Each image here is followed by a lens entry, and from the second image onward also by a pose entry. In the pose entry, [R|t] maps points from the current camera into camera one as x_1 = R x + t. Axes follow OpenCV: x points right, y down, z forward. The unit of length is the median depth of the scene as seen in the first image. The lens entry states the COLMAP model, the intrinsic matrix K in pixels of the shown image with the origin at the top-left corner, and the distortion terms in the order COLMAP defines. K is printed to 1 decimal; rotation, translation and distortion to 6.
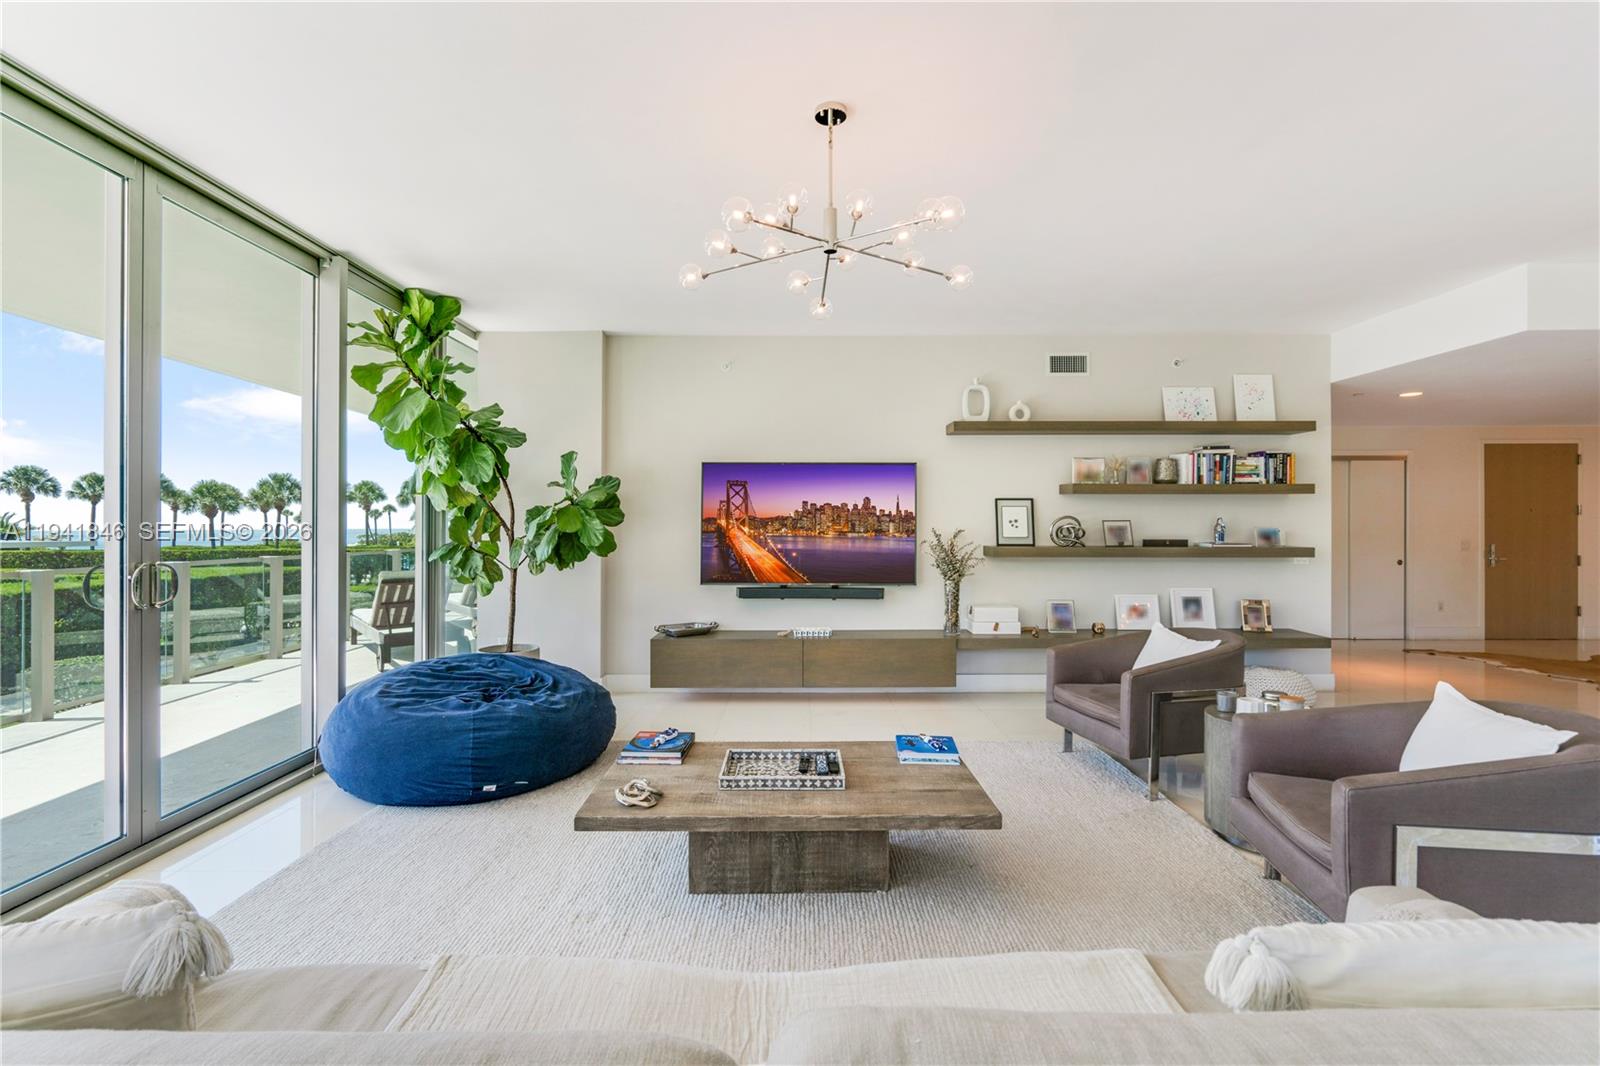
lens RADIAL K [[713.8, 0, 797.2], [0, 713.8, 523.5], [0, 0, 1]] dist [-0.000143, -0.004645]
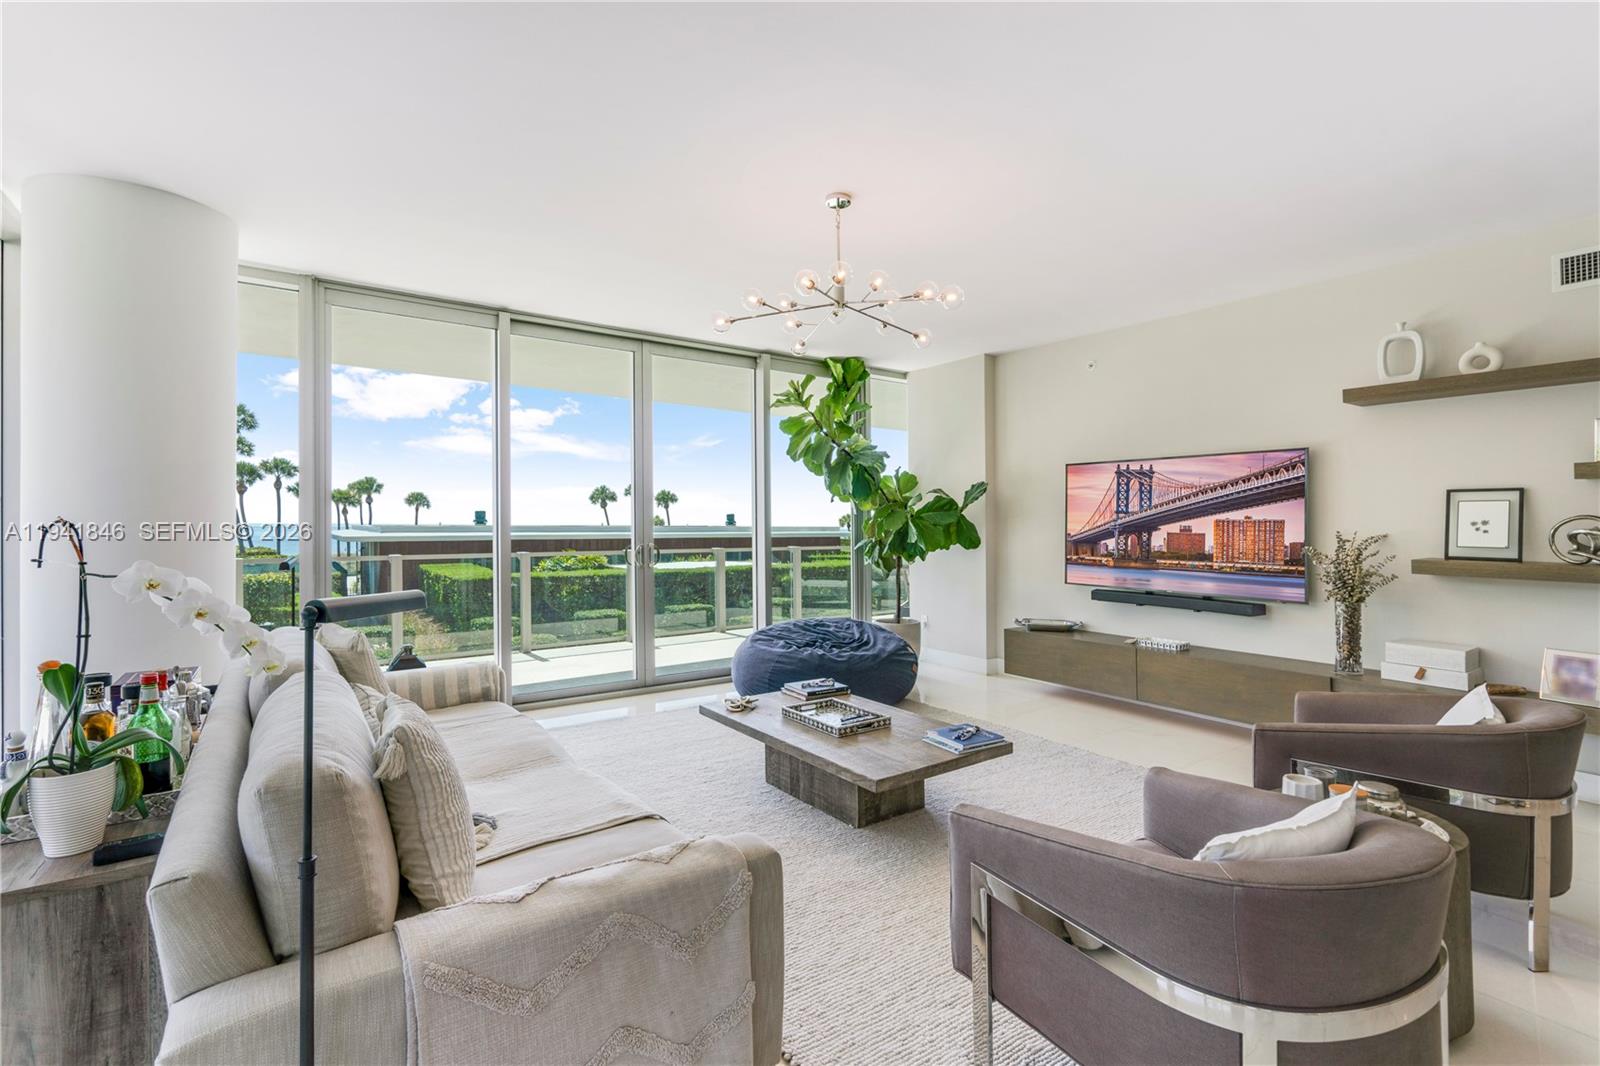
lens RADIAL K [[719.1, 0, 808.6], [0, 719.1, 528.9], [0, 0, 1]] dist [-0.001865, 0.000178]
pose [[0.590958, 0.010104, -0.806639, 0.480026], [-0.000489, 0.999926, 0.012167, -0.005569], [0.806703, -0.006796, 0.590919, 0.095594]]
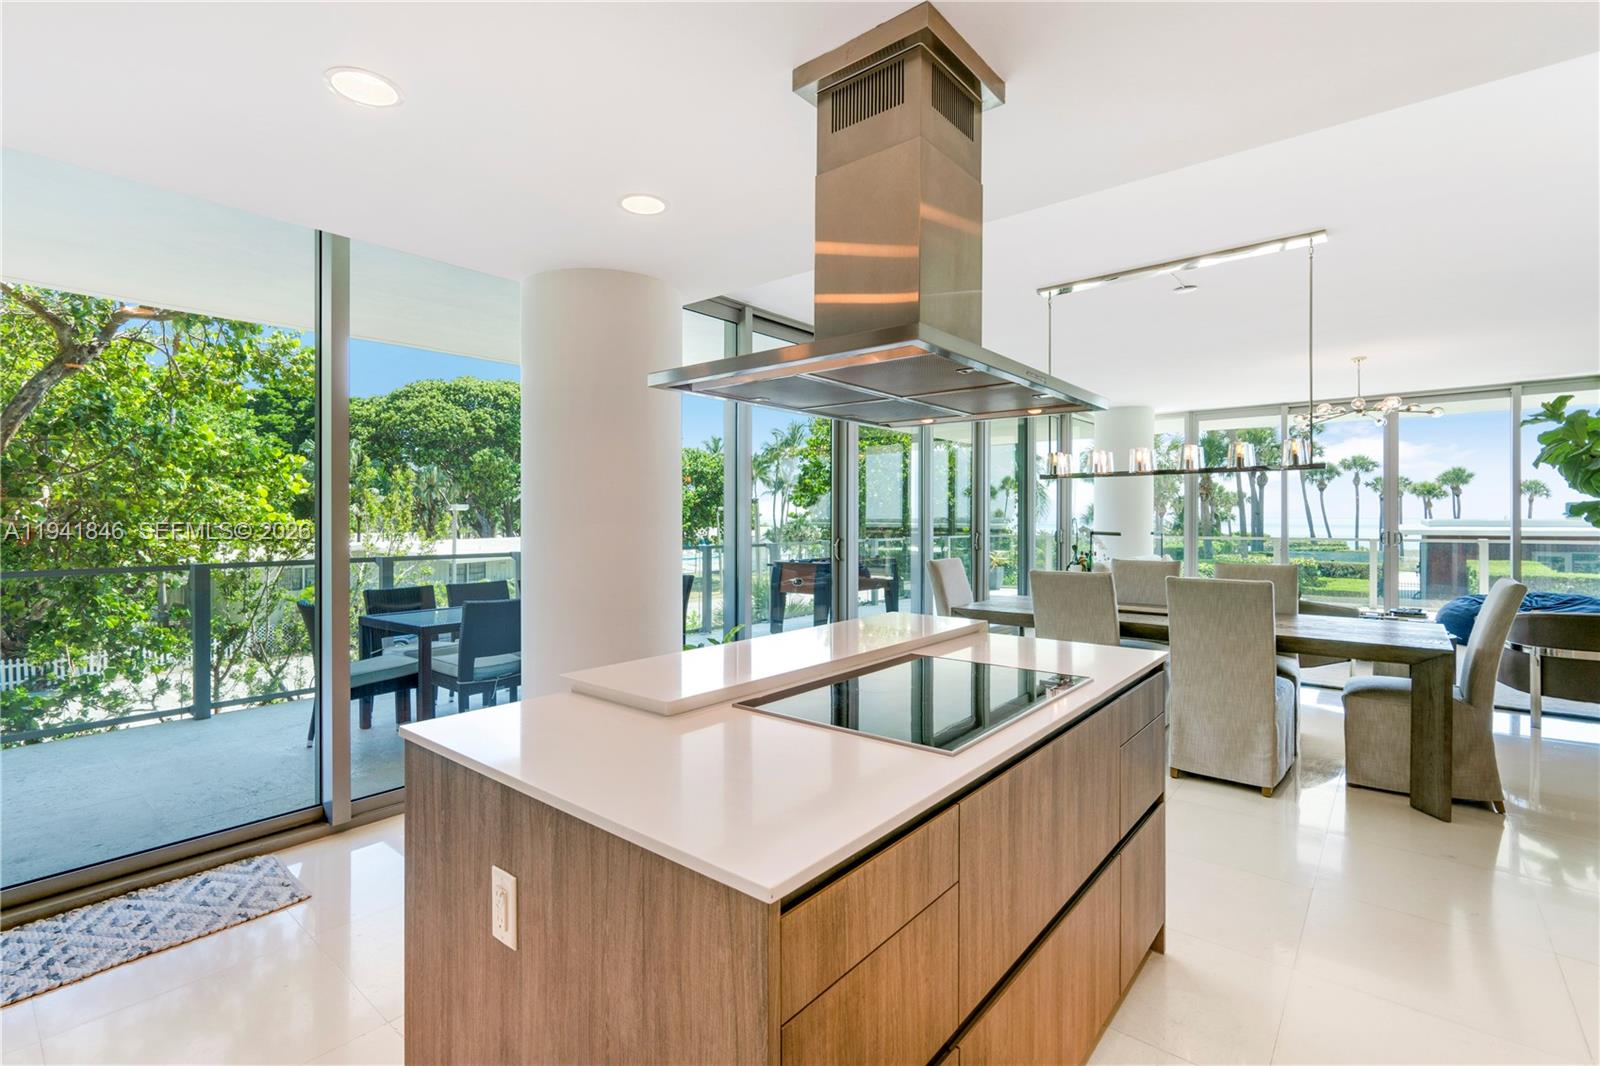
lens RADIAL K [[713.8, 0, 797.2], [0, 713.8, 523.5], [0, 0, 1]] dist [-0.000143, -0.004645]
pose [[-0.635118, 0.010169, -0.772348, 1.616523], [0.006273, 0.999948, 0.008008, -0.008507], [0.772390, 0.000241, -0.635149, 0.521803]]
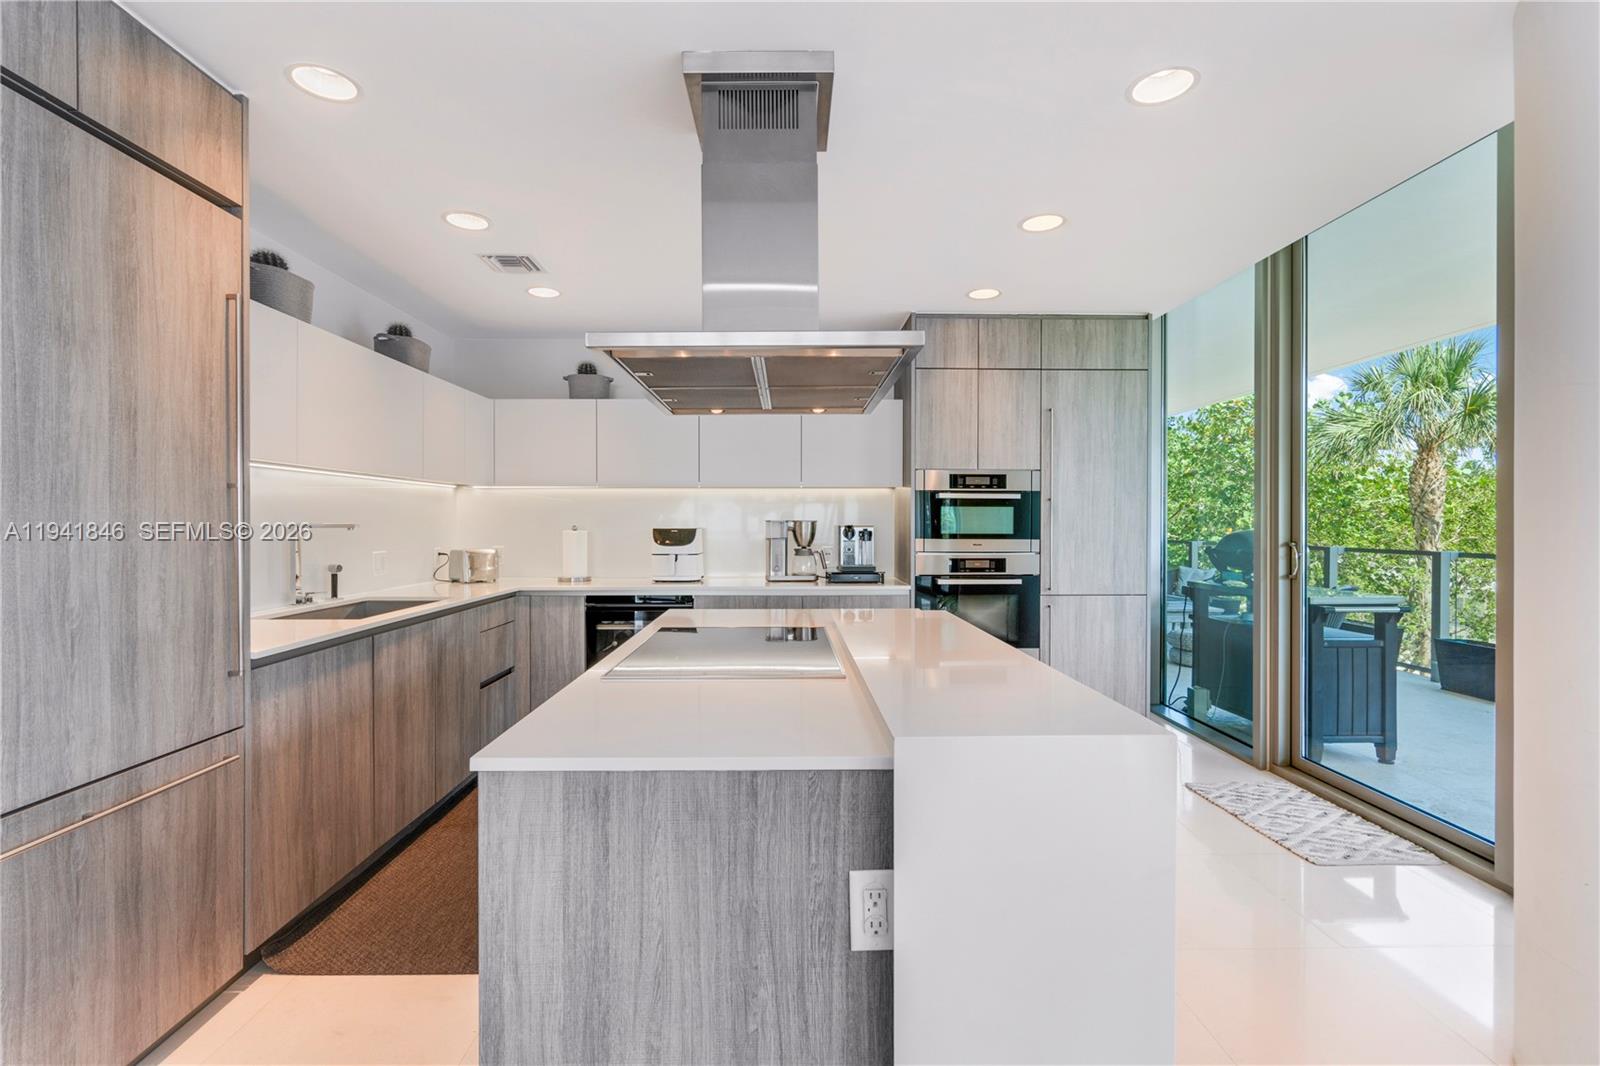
lens RADIAL K [[738.6, 0, 800.9], [0, 738.6, 519.7], [0, 0, 1]] dist [0.000481, 0.000621]
pose [[-0.029196, 0.009191, 0.999531, 0.955372], [-0.003393, 0.999951, -0.009294, 0.006456], [-0.999568, -0.003662, -0.029163, 0.347954]]
